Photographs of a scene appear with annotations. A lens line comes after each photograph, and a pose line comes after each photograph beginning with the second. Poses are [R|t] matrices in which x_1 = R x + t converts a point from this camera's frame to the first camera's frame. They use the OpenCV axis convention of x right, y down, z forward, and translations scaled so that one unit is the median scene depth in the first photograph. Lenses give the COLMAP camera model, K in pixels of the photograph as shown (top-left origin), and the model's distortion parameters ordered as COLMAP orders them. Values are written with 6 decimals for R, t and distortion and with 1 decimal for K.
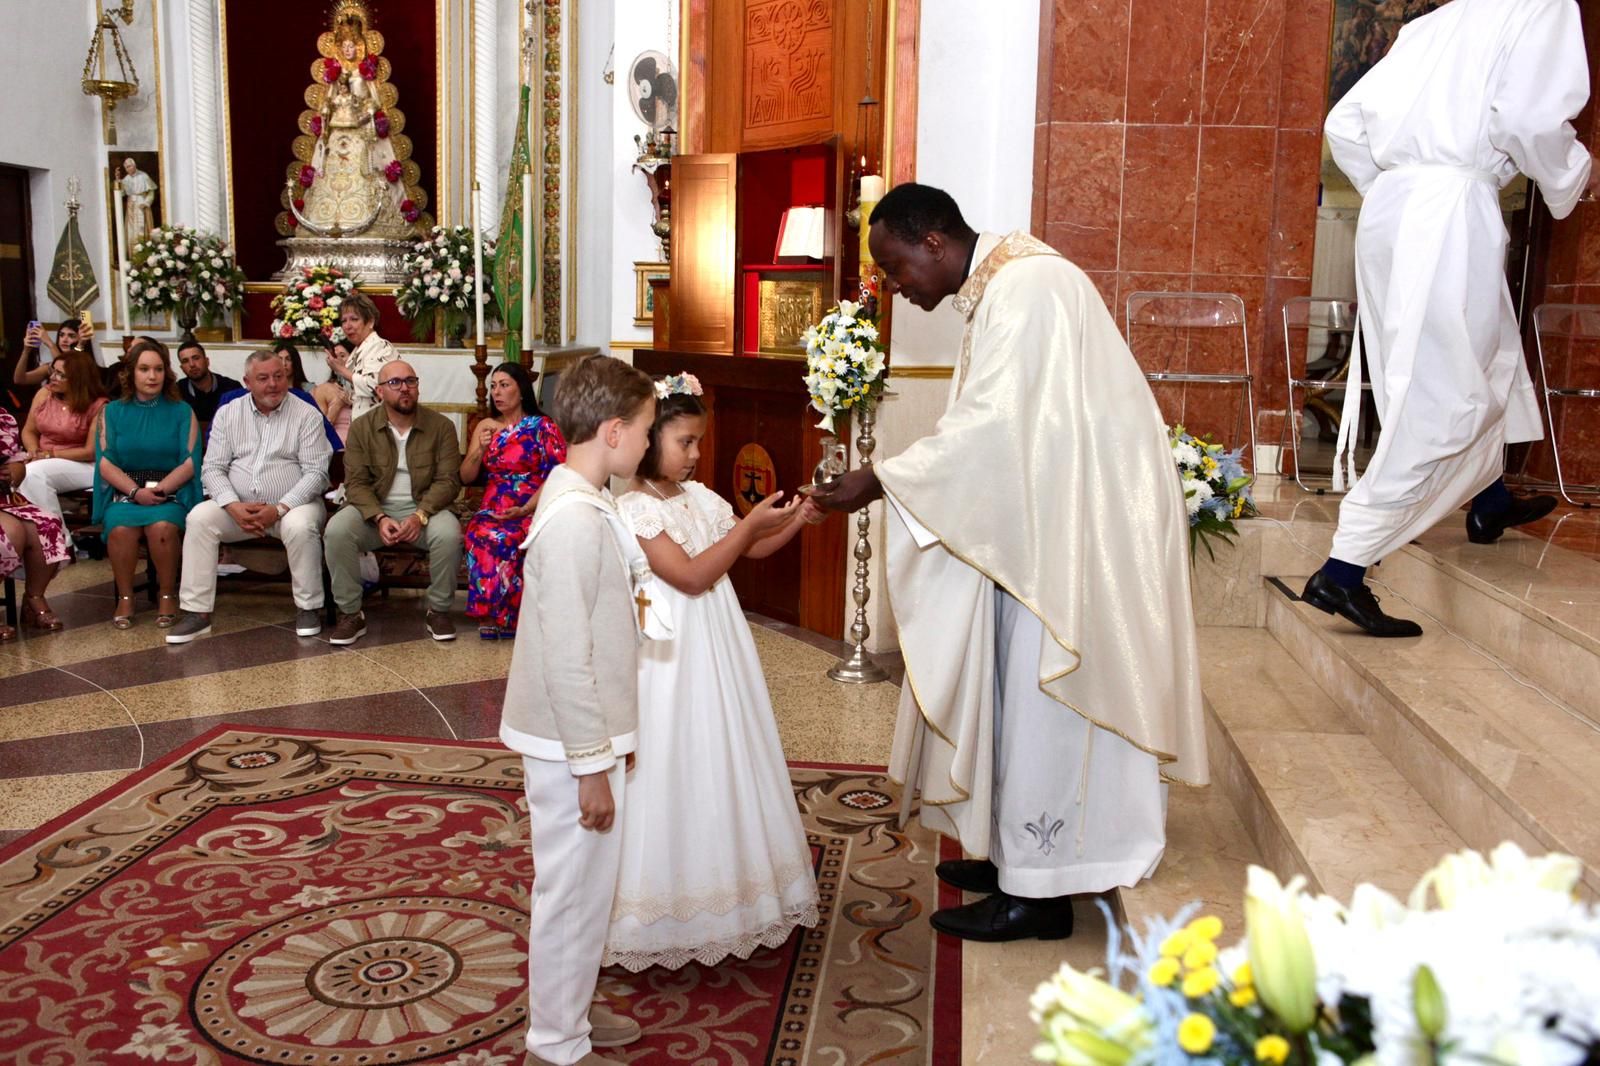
lens RADIAL K [[1368.0, 0, 799.3], [0, 1368.0, 528.6], [0, 0, 1]] dist [-0.098667, 0.118272]
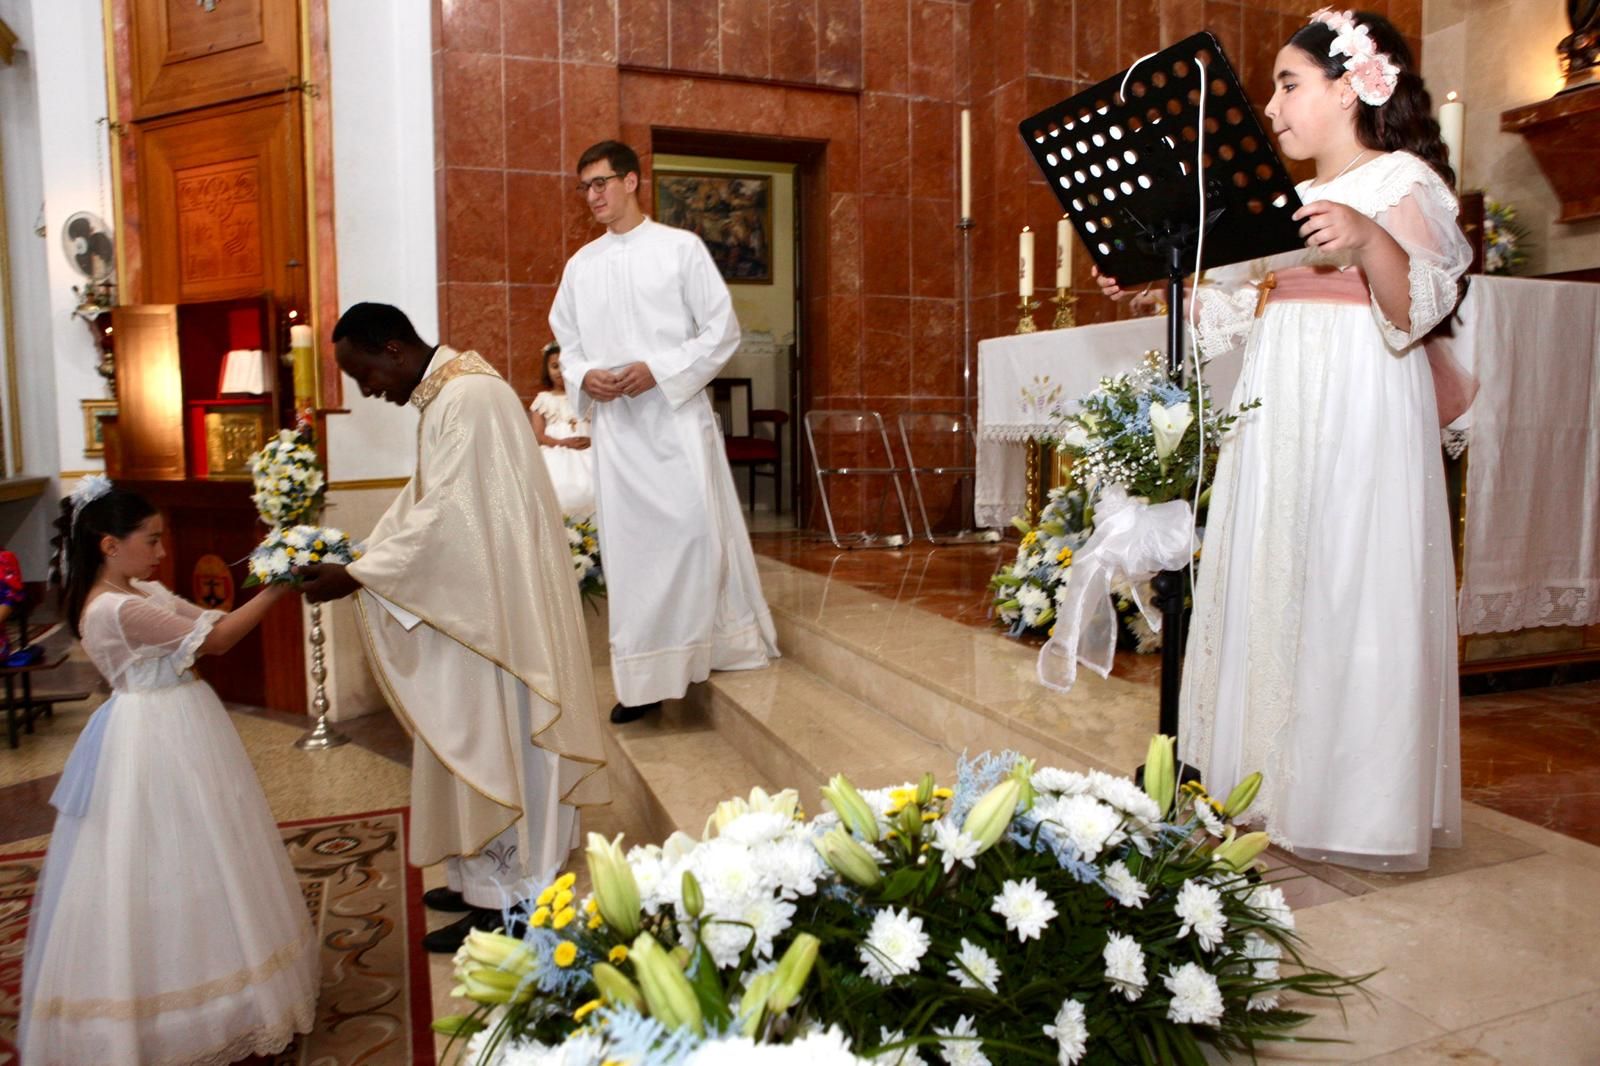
lens RADIAL K [[1097.4, 0, 796.0], [0, 1097.4, 525.7], [0, 0, 1]] dist [-0.110502, 0.081863]
pose [[0.891047, -0.074281, 0.447792, 0.004994], [0.102072, 0.994043, -0.038215, -0.001867], [-0.442286, 0.079758, 0.893321, -0.026781]]
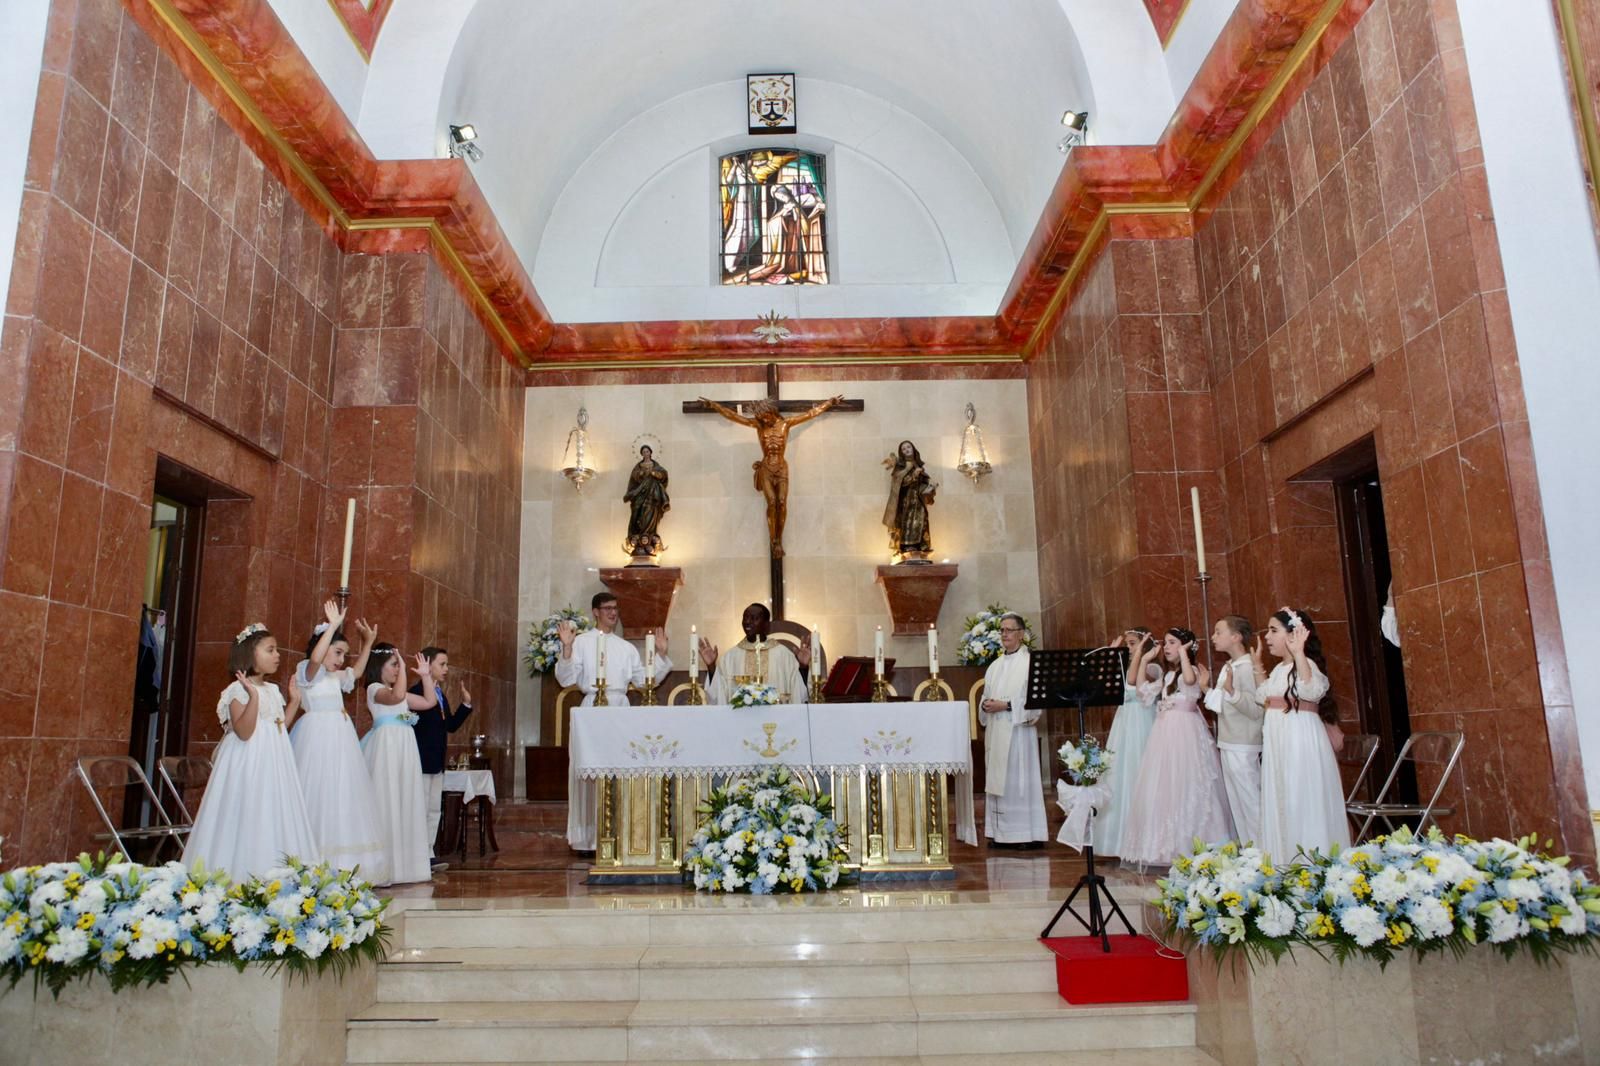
lens RADIAL K [[1089.0, 0, 800.3], [0, 1089.0, 530.5], [0, 0, 1]] dist [-0.112445, 0.076917]
pose [[-0.118573, 0.176696, 0.977097, -0.595682], [0.176492, 0.972120, -0.154379, -0.107269], [-0.977134, 0.154145, -0.146452, 0.477787]]
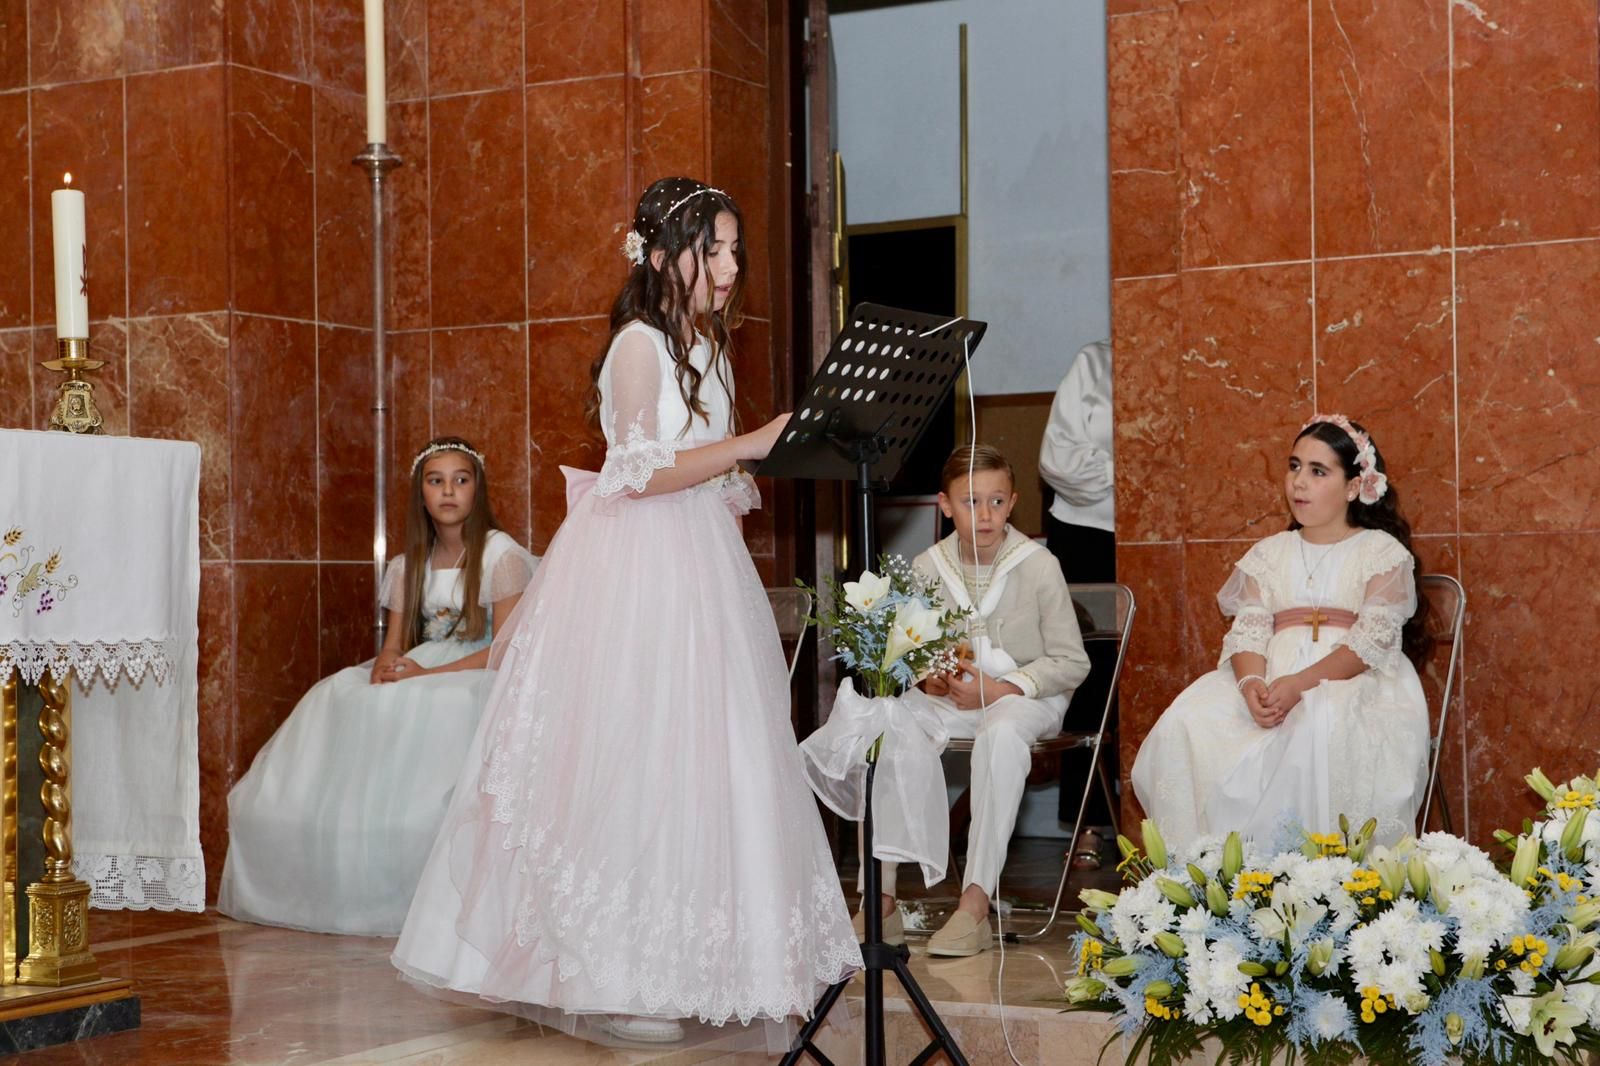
lens RADIAL K [[2735.0, 0, 800.9], [0, 2735.0, 530.3], [0, 0, 1]] dist [0.071510, 0.156861]
pose [[-0.924782, -0.000040, 0.380496, -0.051969], [0.054185, 0.989794, 0.131799, -0.149604], [-0.376618, 0.142503, -0.915342, 0.852968]]
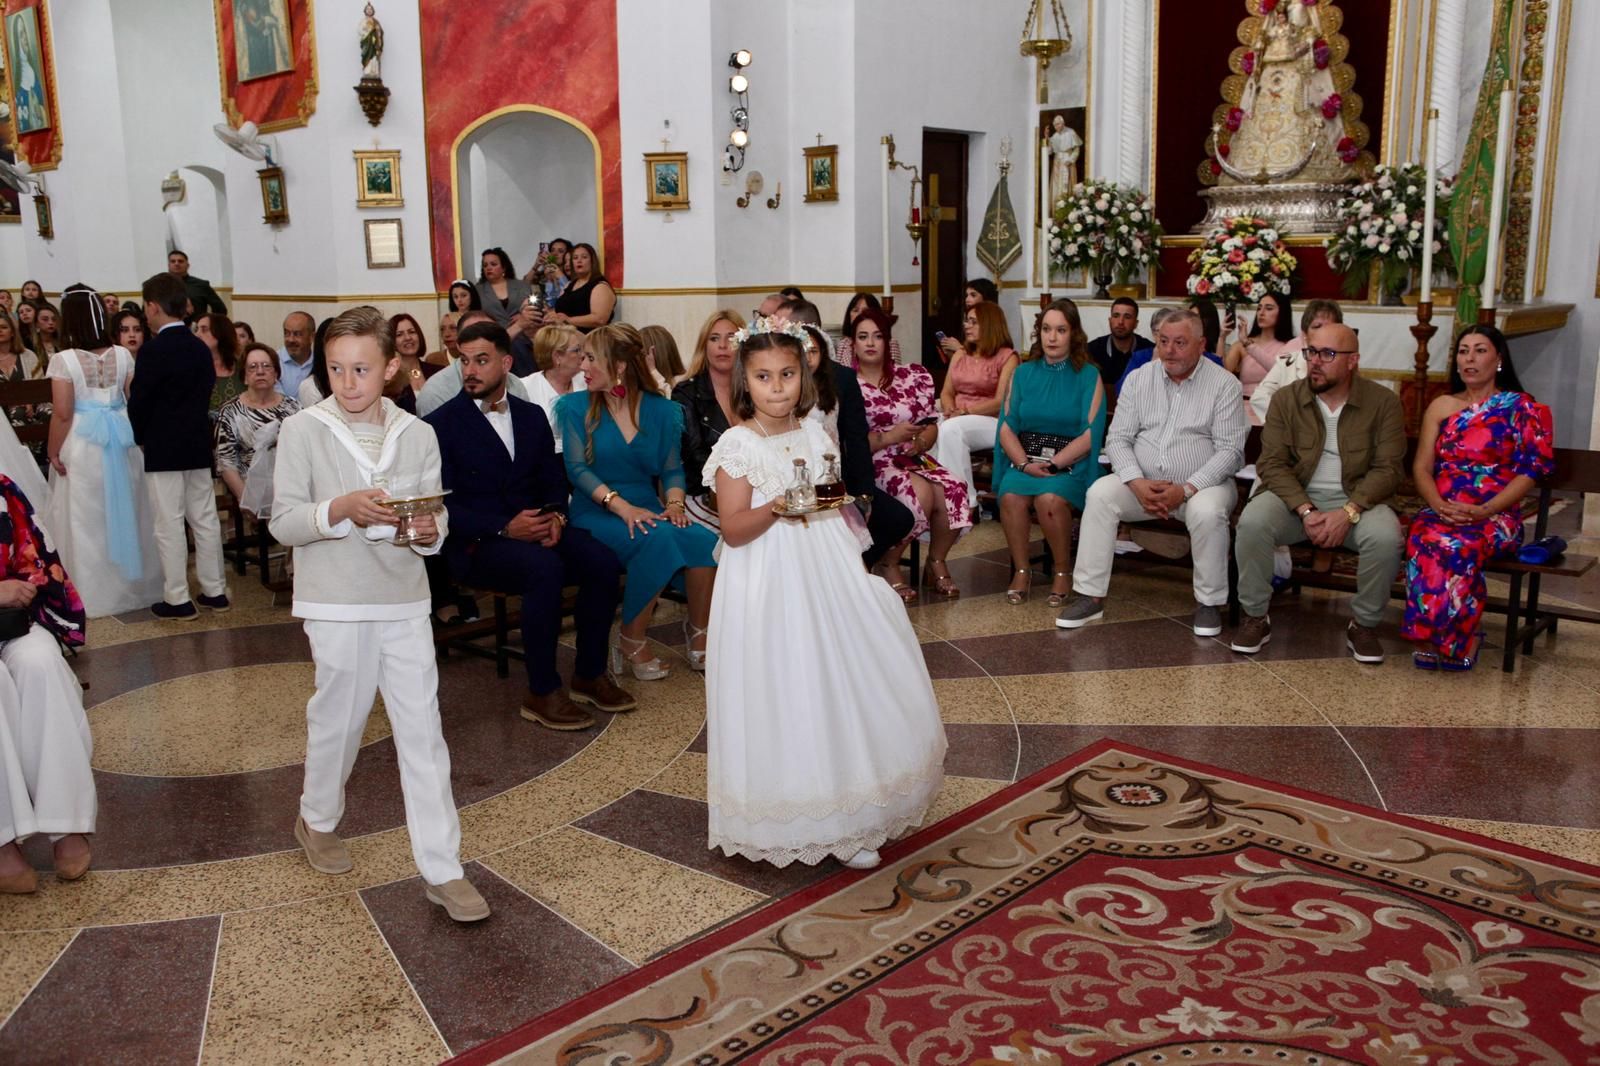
lens RADIAL K [[1368.0, 0, 799.3], [0, 1368.0, 528.6], [0, 0, 1]] dist [-0.098667, 0.118272]
pose [[0.802402, 0.084369, -0.590789, -0.060859], [-0.065683, 0.996427, 0.053086, -0.019353], [0.593158, -0.003792, 0.805077, 0.134563]]
